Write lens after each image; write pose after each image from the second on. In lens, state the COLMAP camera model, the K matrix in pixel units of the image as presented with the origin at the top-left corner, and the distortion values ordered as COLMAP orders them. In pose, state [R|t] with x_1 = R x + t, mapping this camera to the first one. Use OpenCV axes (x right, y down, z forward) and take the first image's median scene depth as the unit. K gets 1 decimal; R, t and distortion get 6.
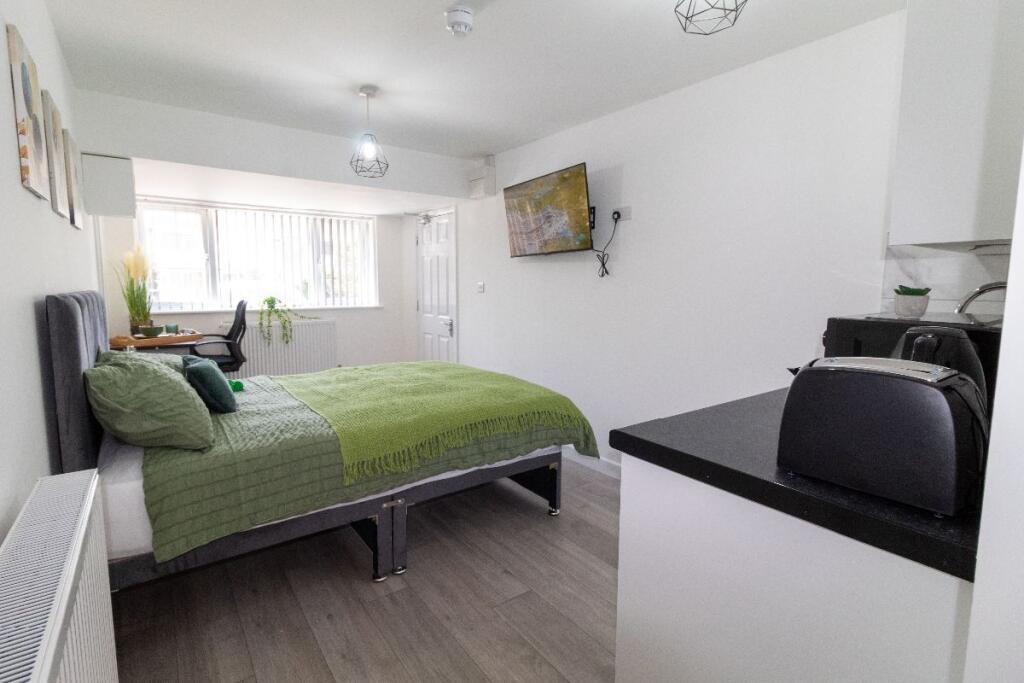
lens RADIAL K [[481.8, 0, 512.0], [0, 481.8, 341.5], [0, 0, 1]] dist [0.014809, 0.000278]
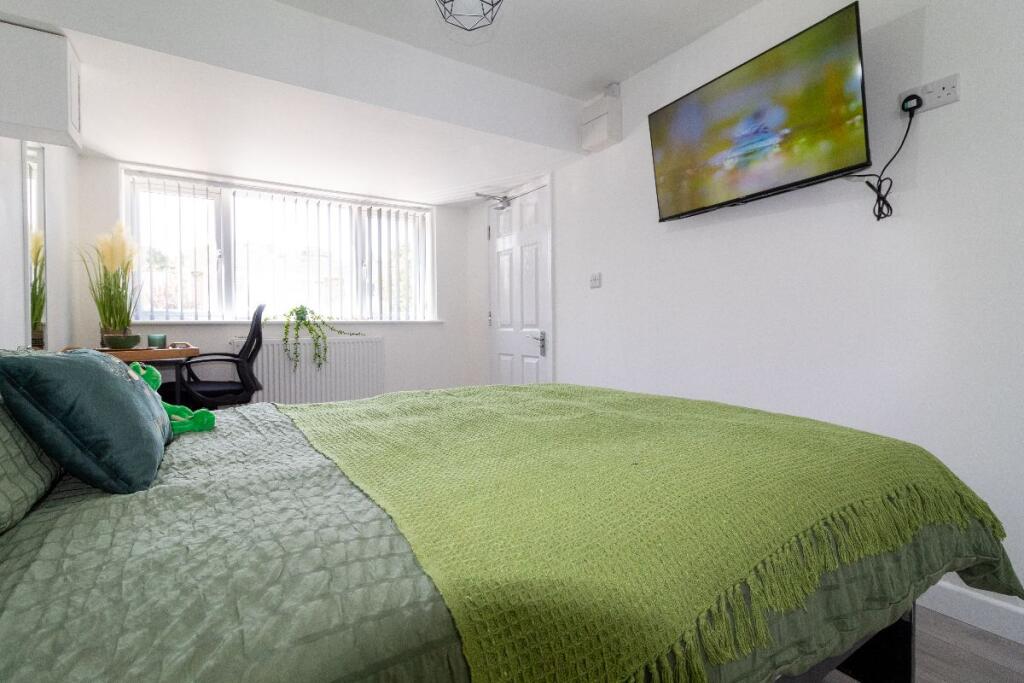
lens RADIAL K [[481.8, 0, 512.0], [0, 481.8, 341.5], [0, 0, 1]] dist [0.014809, 0.000278]
pose [[0.997452, -0.010362, -0.070580, -0.126711], [0.004166, 0.996167, -0.087375, 0.031784], [0.071215, 0.086858, 0.993672, 0.300803]]
